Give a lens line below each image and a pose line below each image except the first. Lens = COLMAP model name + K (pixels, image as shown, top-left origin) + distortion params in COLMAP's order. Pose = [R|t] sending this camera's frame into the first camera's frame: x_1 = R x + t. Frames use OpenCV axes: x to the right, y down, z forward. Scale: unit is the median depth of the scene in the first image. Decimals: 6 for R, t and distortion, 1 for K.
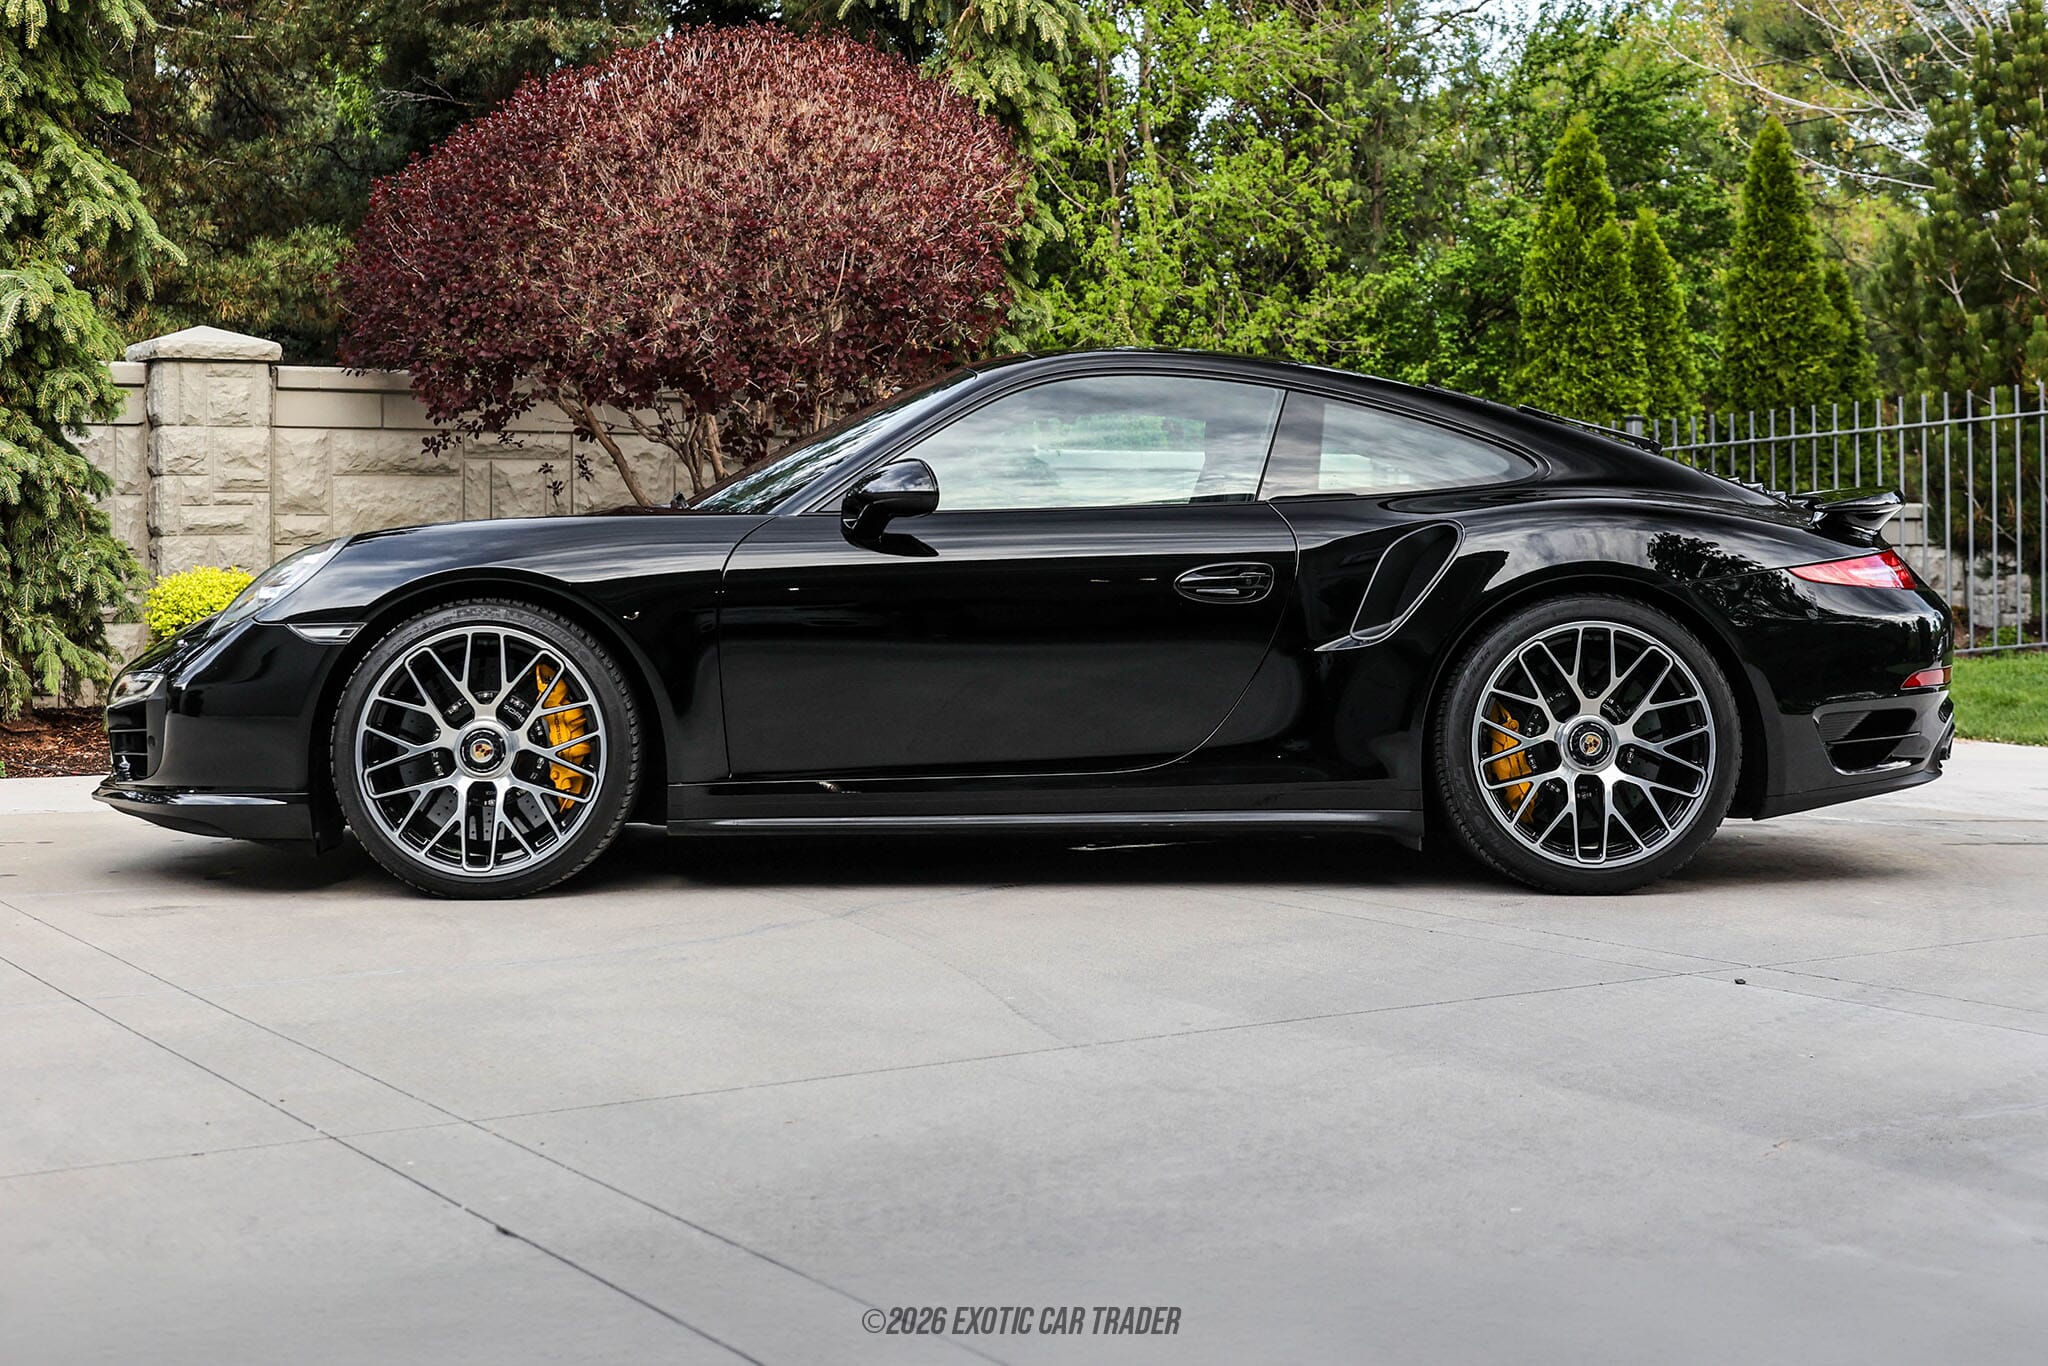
lens RADIAL K [[2345.4, 0, 1073.9], [0, 2345.4, 484.0], [0, 0, 1]] dist [-0.002163, 0.000000]
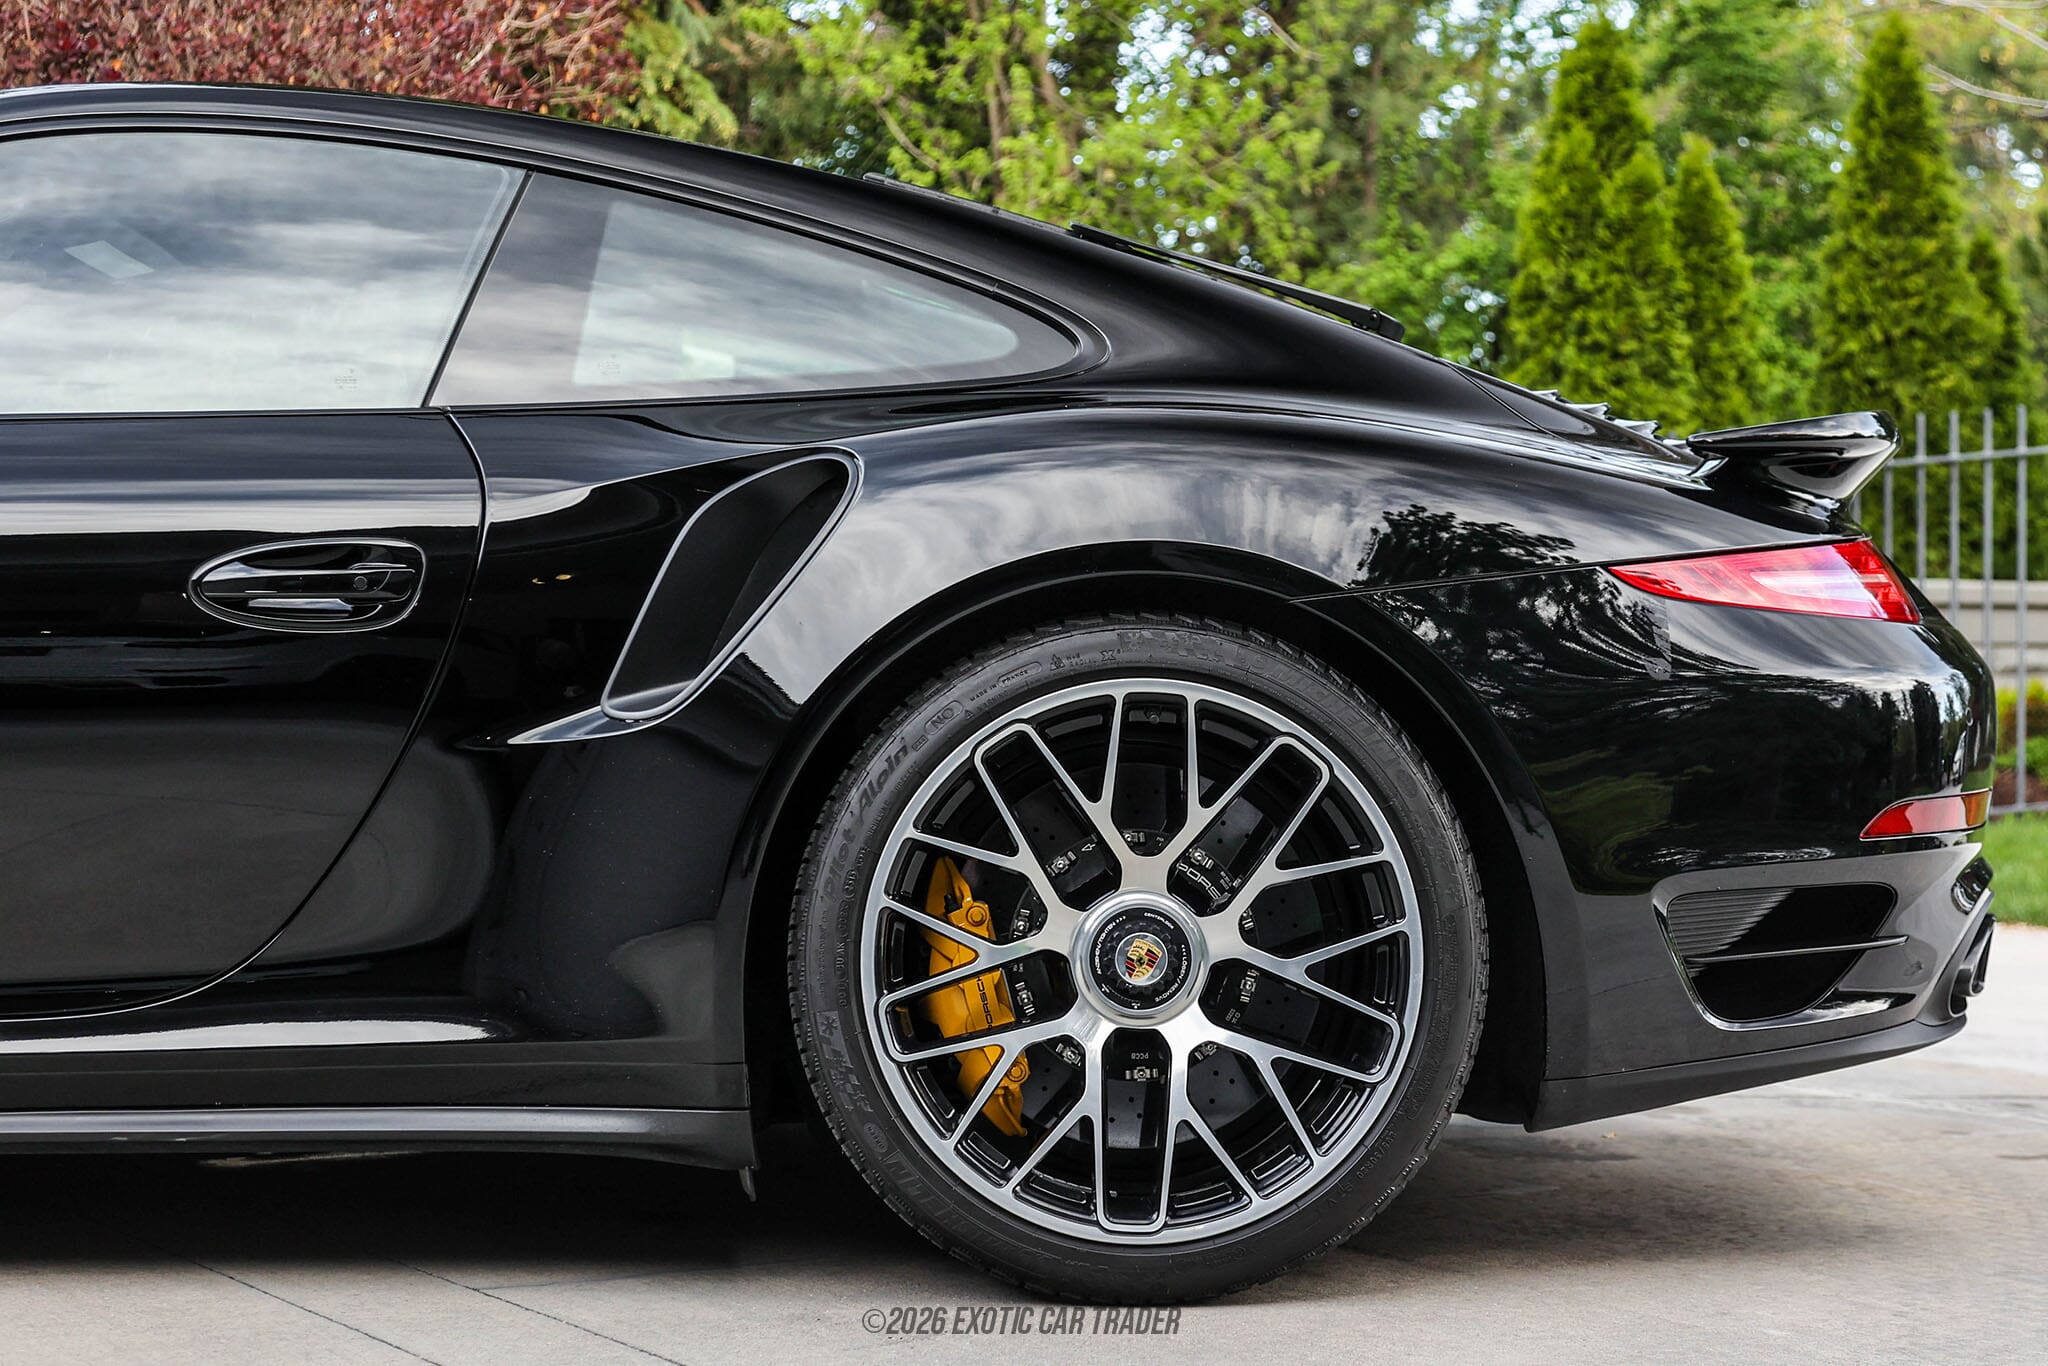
lens RADIAL K [[3175.4, 0, 1026.7], [0, 3175.4, 674.1], [0, 0, 1]] dist [-0.004028, 0.000000]
pose [[0.999912, 0.007415, 0.011009, 0.184129], [-0.007753, 0.999492, 0.030907, 0.037890], [-0.010775, -0.030990, 0.999462, 0.393168]]
